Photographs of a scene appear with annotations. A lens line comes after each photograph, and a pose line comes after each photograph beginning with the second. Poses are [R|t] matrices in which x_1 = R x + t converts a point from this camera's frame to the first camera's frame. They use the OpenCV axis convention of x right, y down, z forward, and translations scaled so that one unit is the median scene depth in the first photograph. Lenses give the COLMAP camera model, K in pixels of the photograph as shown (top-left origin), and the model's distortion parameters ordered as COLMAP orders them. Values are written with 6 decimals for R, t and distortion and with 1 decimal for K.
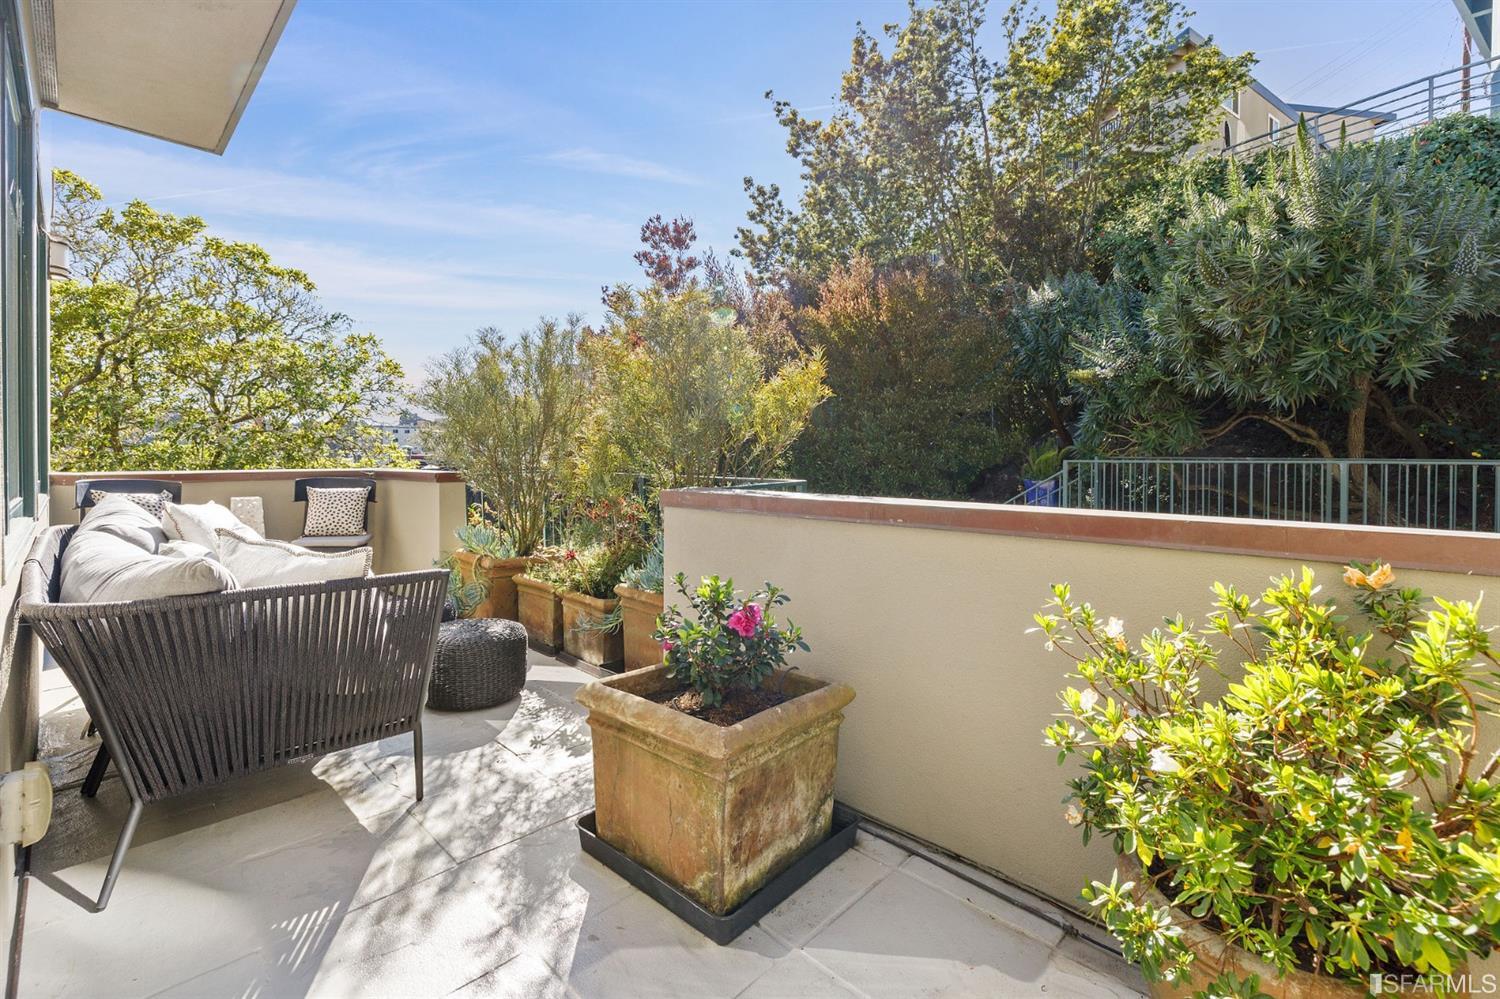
lens RADIAL K [[643.2, 0, 740.6], [0, 643.2, 469.1], [0, 0, 1]] dist [-0.001128, -0.000053]
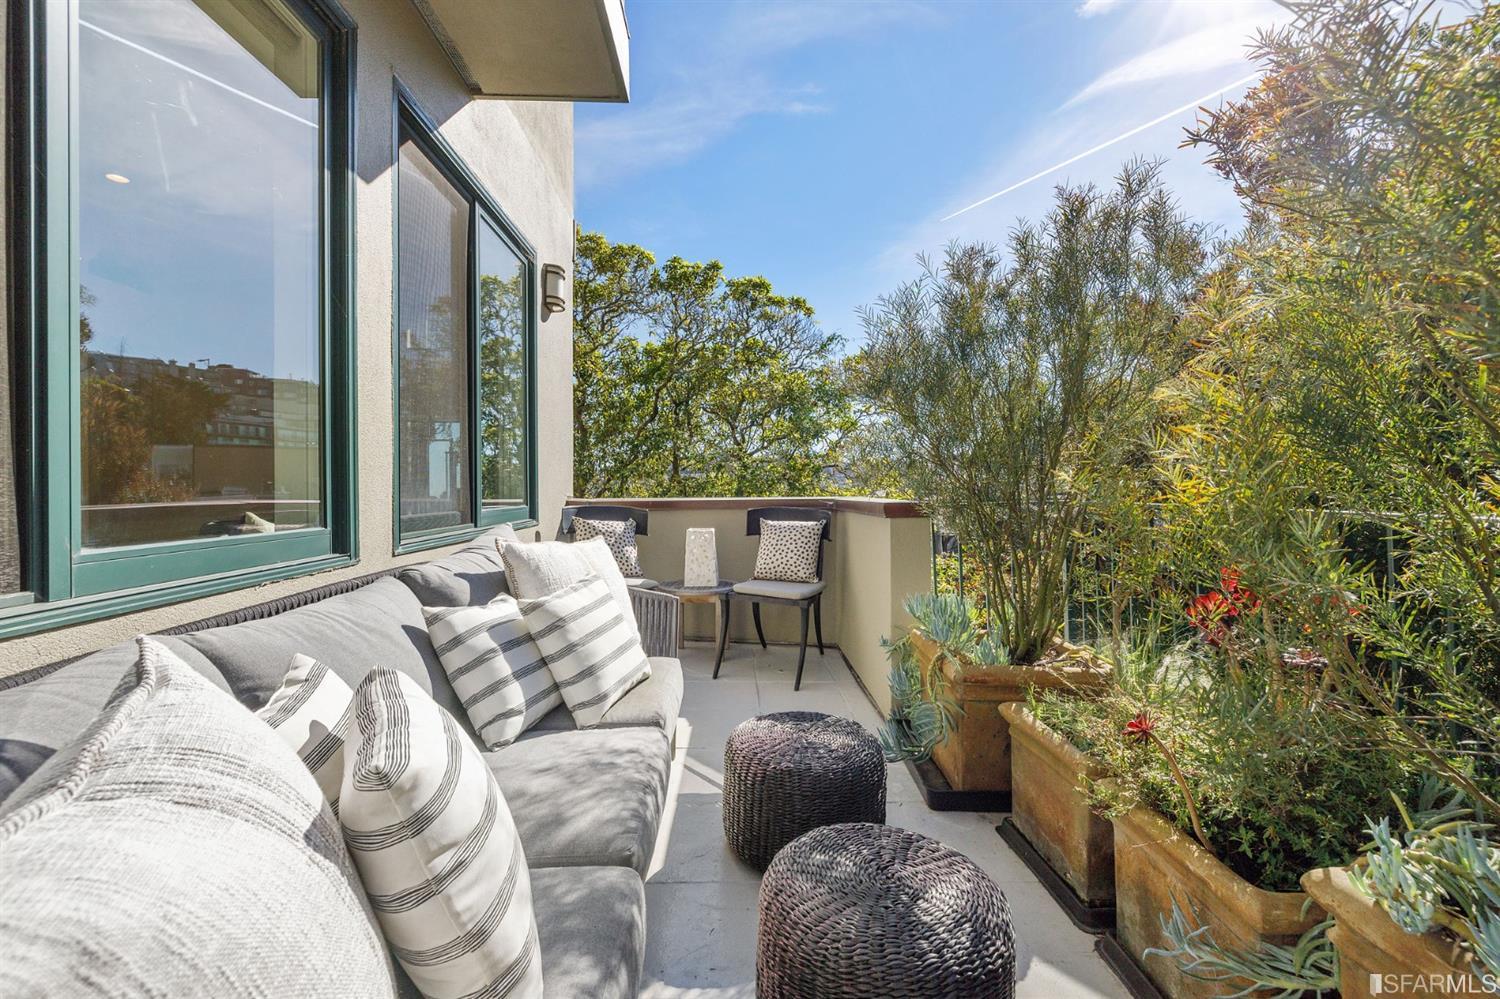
lens RADIAL K [[636.7, 0, 747.6], [0, 636.7, 486.8], [0, 0, 1]] dist [0.001832, 0.000450]
pose [[0.726384, -0.007080, -0.687253, -0.122757], [-0.006812, 0.999824, -0.017500, 0.001572], [0.687256, 0.017393, 0.726207, 0.401776]]
